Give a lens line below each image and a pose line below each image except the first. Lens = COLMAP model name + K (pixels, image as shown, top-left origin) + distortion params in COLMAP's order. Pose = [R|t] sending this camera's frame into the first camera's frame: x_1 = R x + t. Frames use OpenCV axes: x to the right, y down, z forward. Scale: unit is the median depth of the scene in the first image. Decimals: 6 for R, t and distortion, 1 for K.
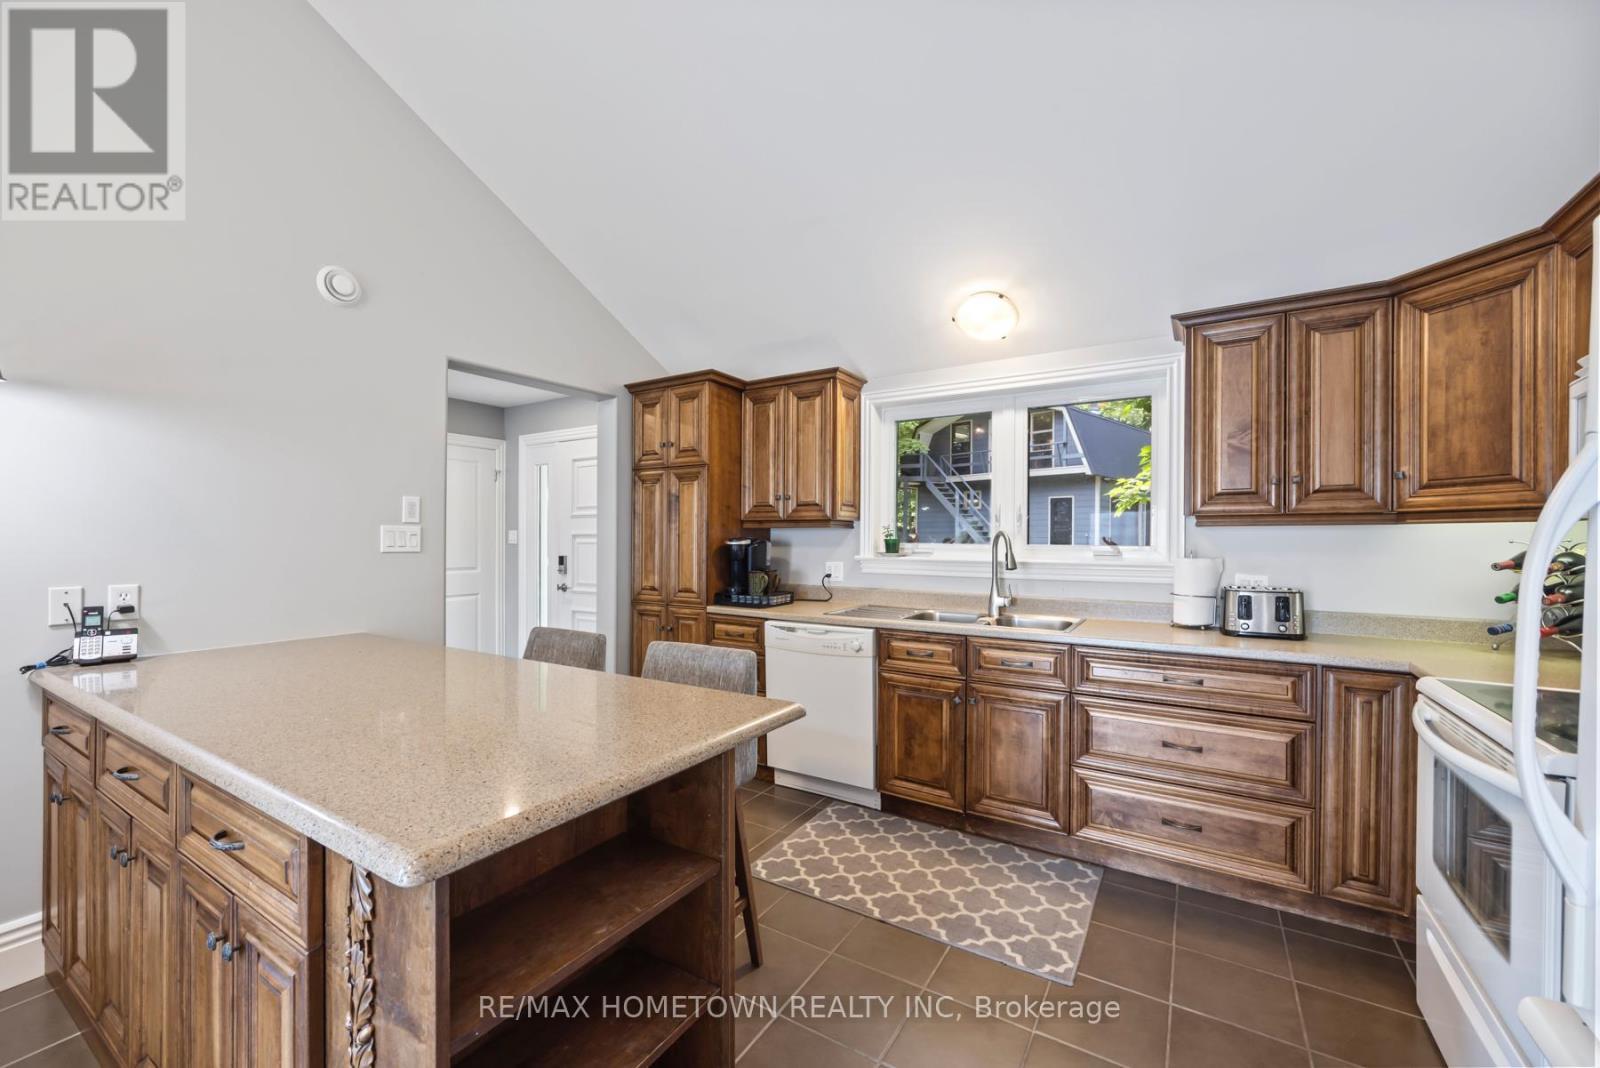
lens RADIAL K [[648.3, 0, 800.0], [0, 648.3, 534.0], [0, 0, 1]] dist [0.000102, 0.000099]
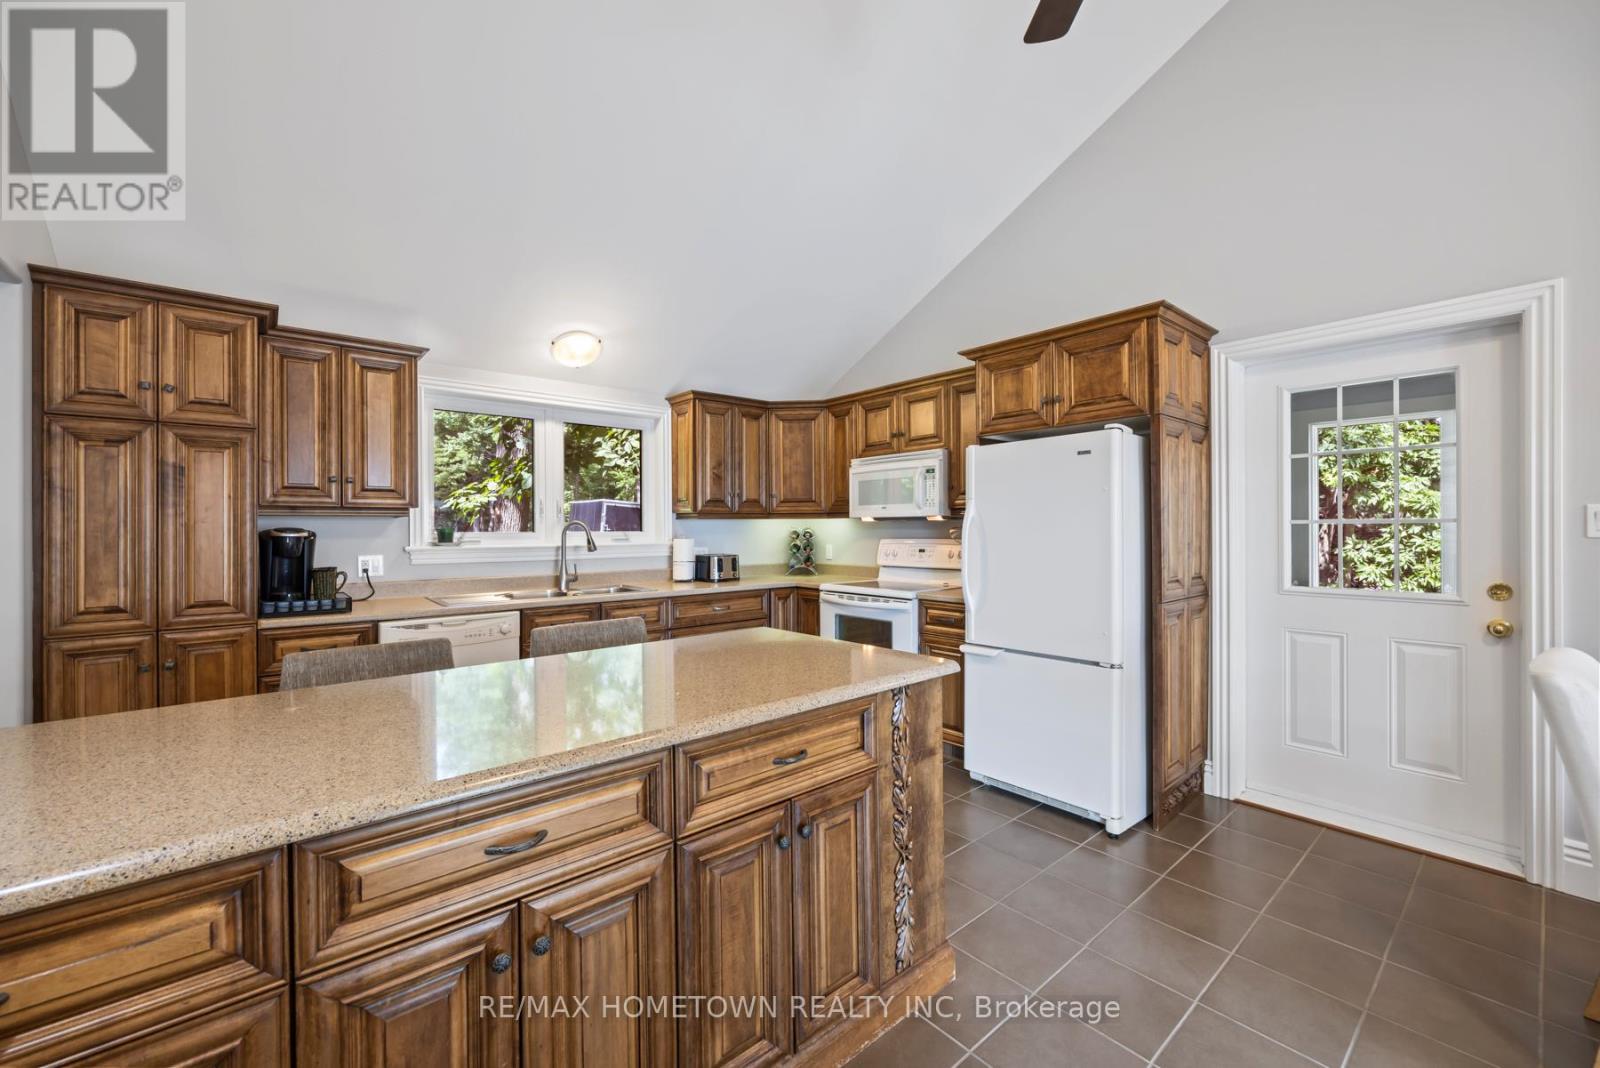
lens RADIAL K [[648.3, 0, 800.0], [0, 648.3, 534.0], [0, 0, 1]] dist [0.000102, 0.000099]
pose [[0.293196, -0.015019, 0.955934, -0.699349], [-0.002075, 0.999864, 0.016345, -0.001405], [-0.956050, -0.006776, 0.293125, 0.199826]]
